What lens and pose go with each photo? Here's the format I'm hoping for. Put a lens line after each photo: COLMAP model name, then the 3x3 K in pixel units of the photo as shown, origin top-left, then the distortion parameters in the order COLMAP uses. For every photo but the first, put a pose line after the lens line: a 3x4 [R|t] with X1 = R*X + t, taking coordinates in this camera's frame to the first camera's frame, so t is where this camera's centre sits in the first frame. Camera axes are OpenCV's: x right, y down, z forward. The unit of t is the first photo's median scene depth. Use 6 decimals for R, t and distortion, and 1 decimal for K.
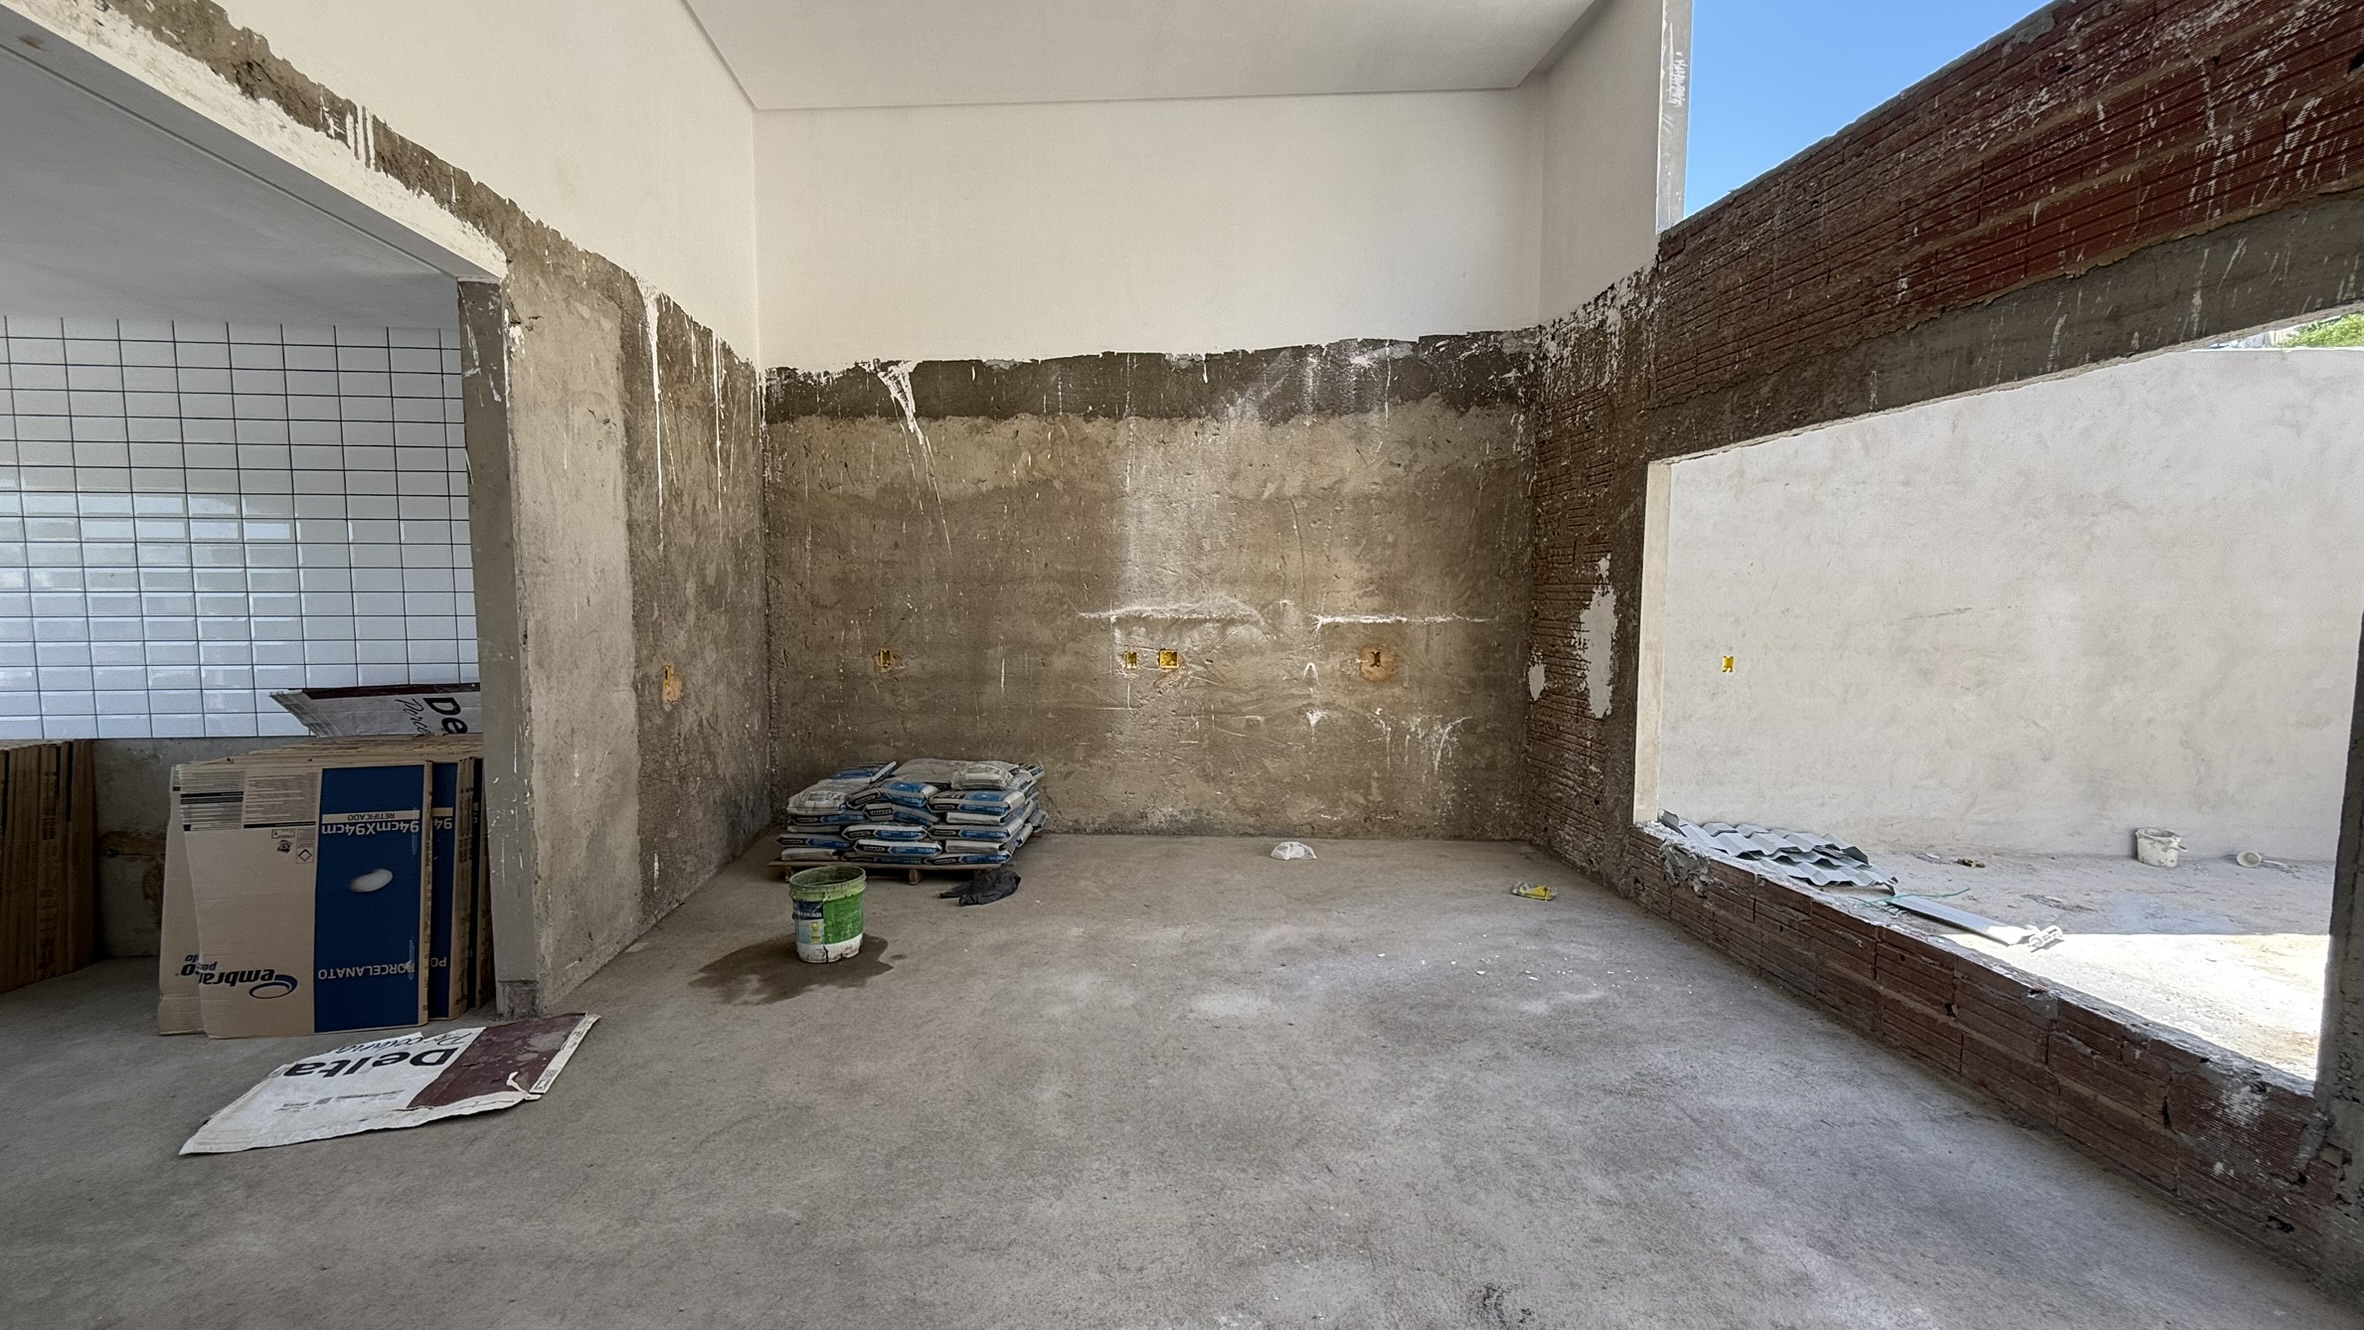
lens RADIAL K [[943.2, 0, 1189.2], [0, 943.2, 666.9], [0, 0, 1]] dist [0.000767, 0.000391]
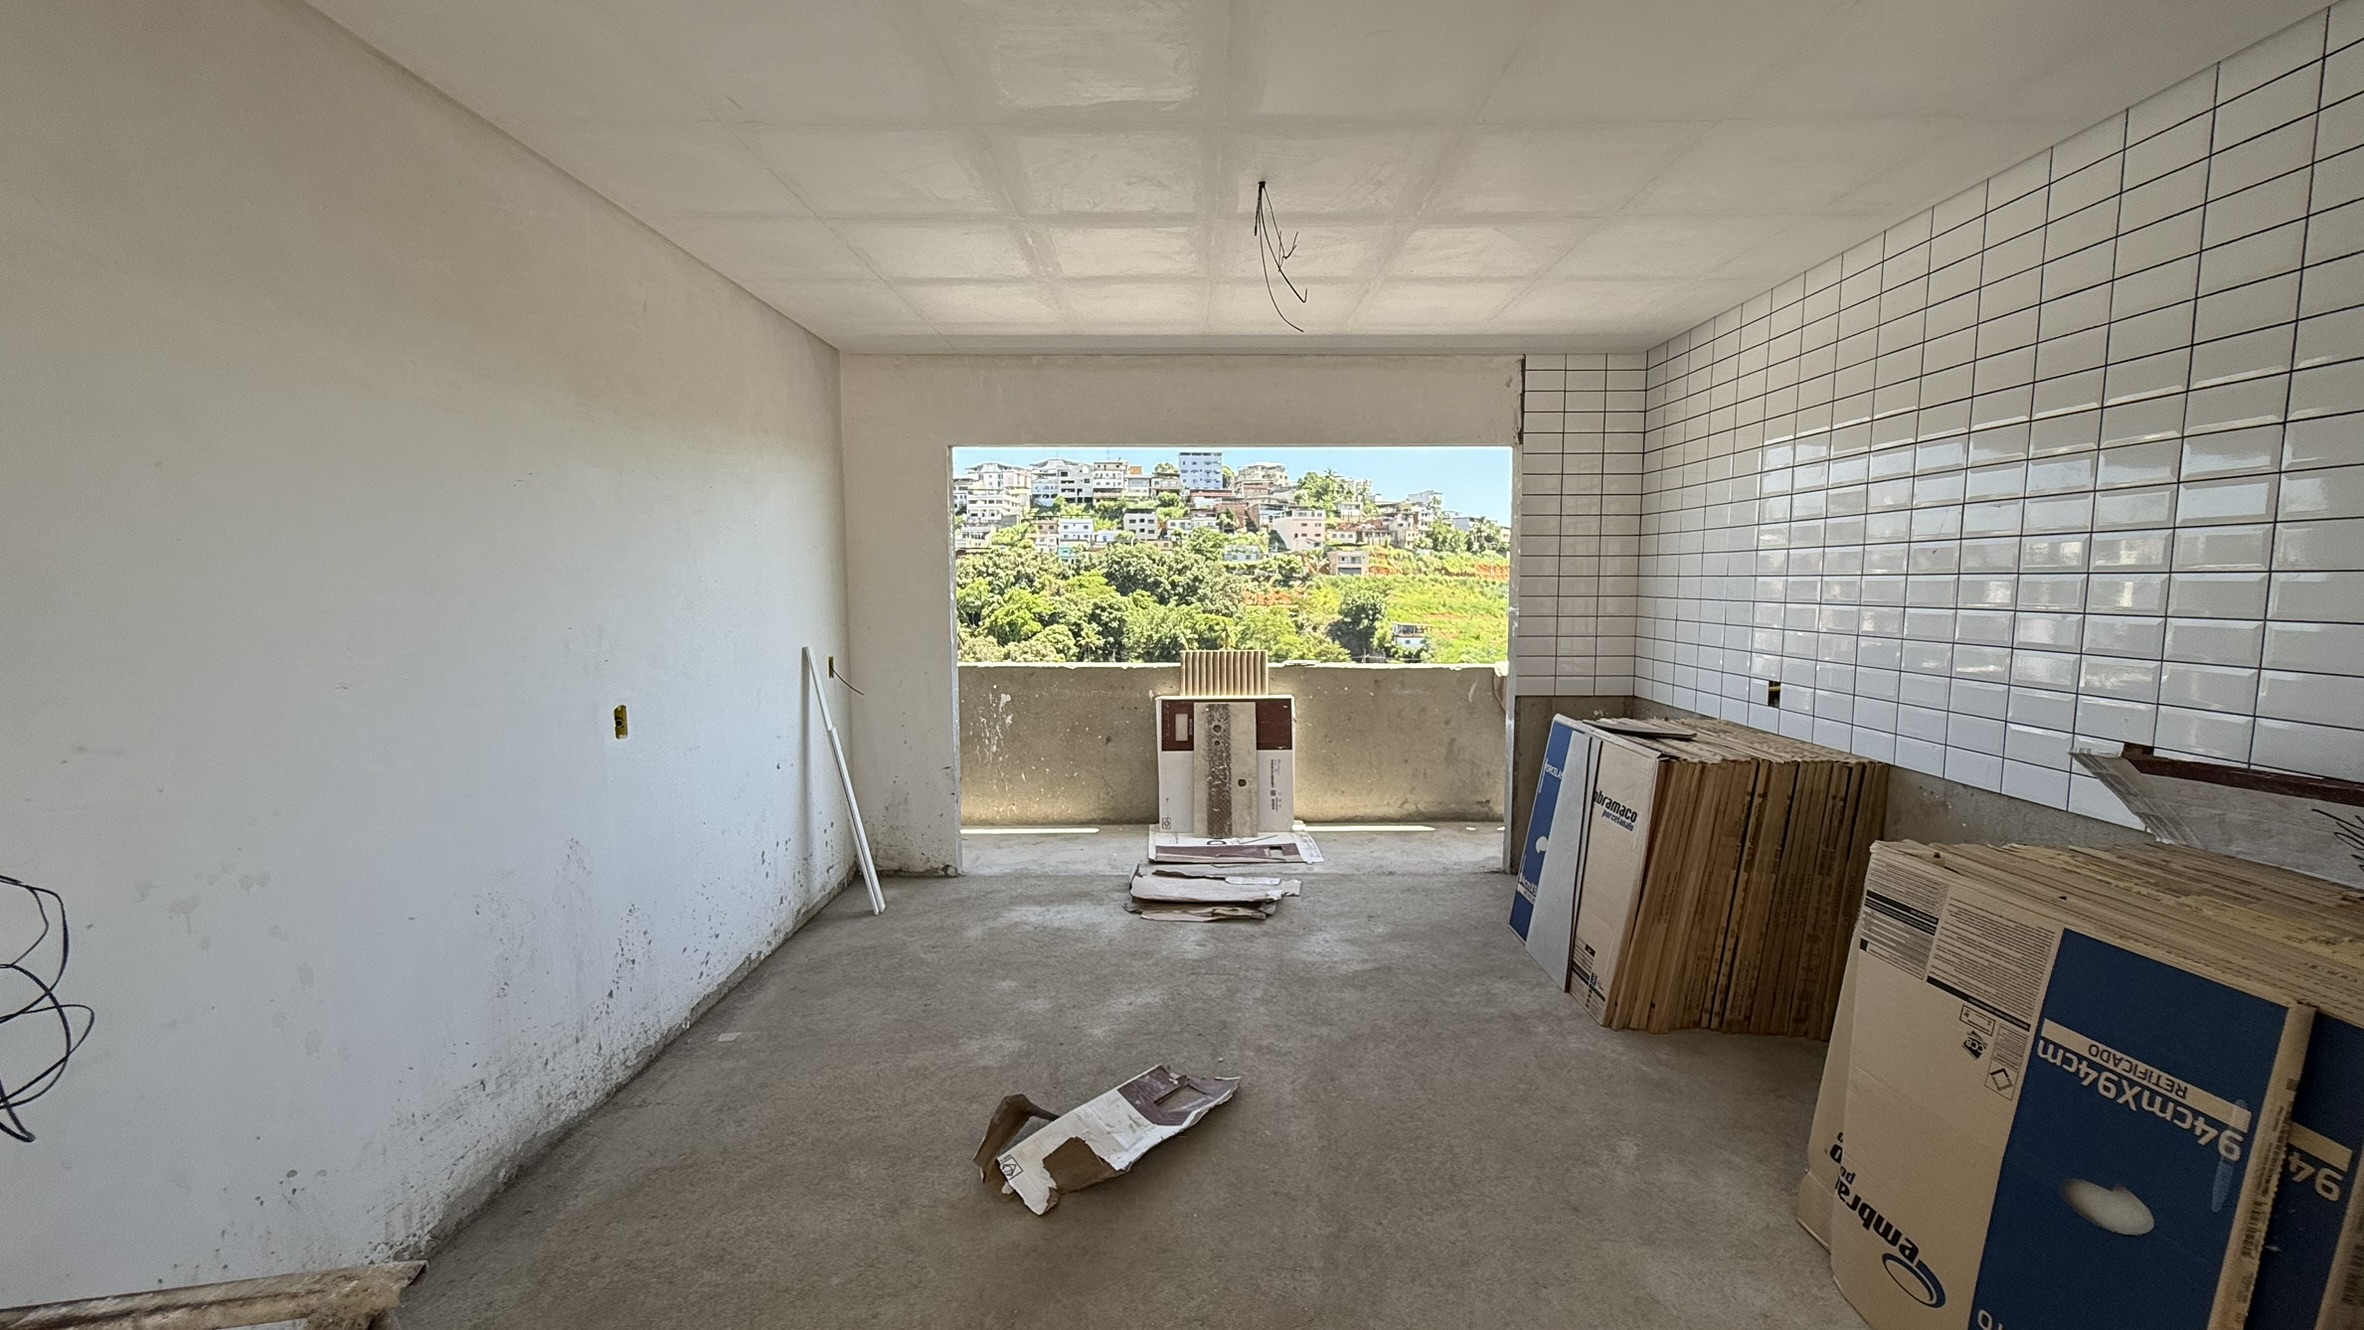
lens RADIAL K [[943.2, 0, 1189.2], [0, 943.2, 666.9], [0, 0, 1]] dist [0.000767, 0.000391]
pose [[-0.115735, 0.090901, -0.989112, -0.226217], [-0.077836, 0.991911, 0.100266, -0.024393], [0.990226, 0.088593, -0.107723, 0.342219]]
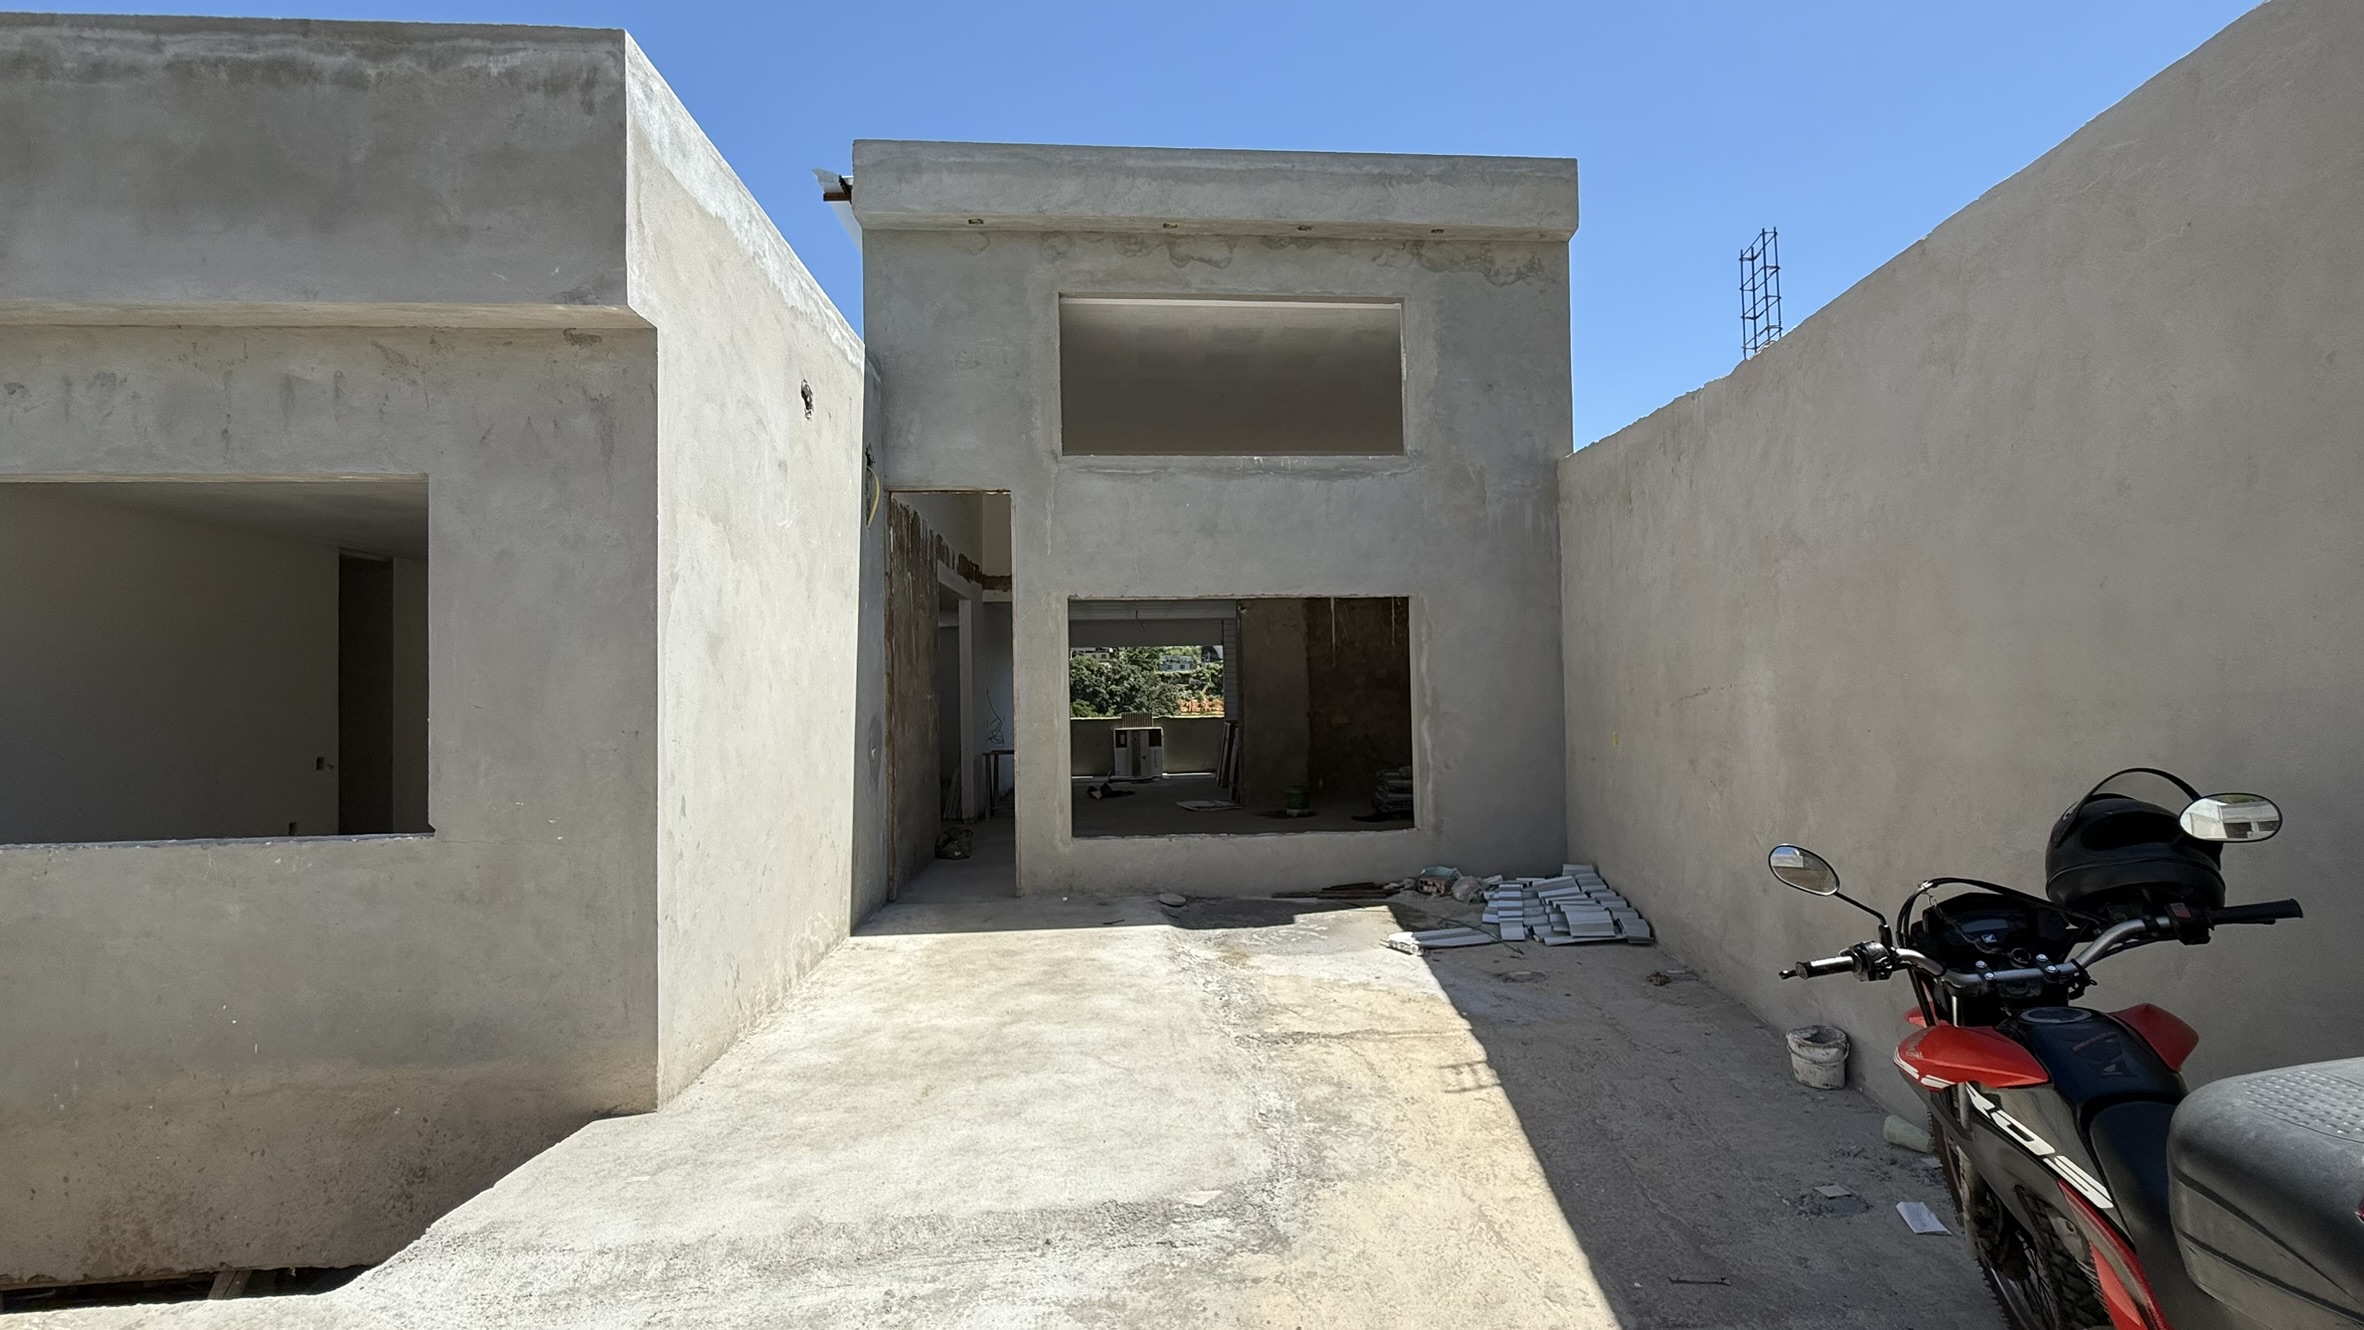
lens RADIAL K [[943.2, 0, 1189.2], [0, 943.2, 666.9], [0, 0, 1]] dist [0.000767, 0.000391]
pose [[-0.049640, -0.022035, -0.998524, 1.641443], [-0.059501, 0.998046, -0.019066, -0.036357], [0.996993, 0.058466, -0.050854, 0.566458]]
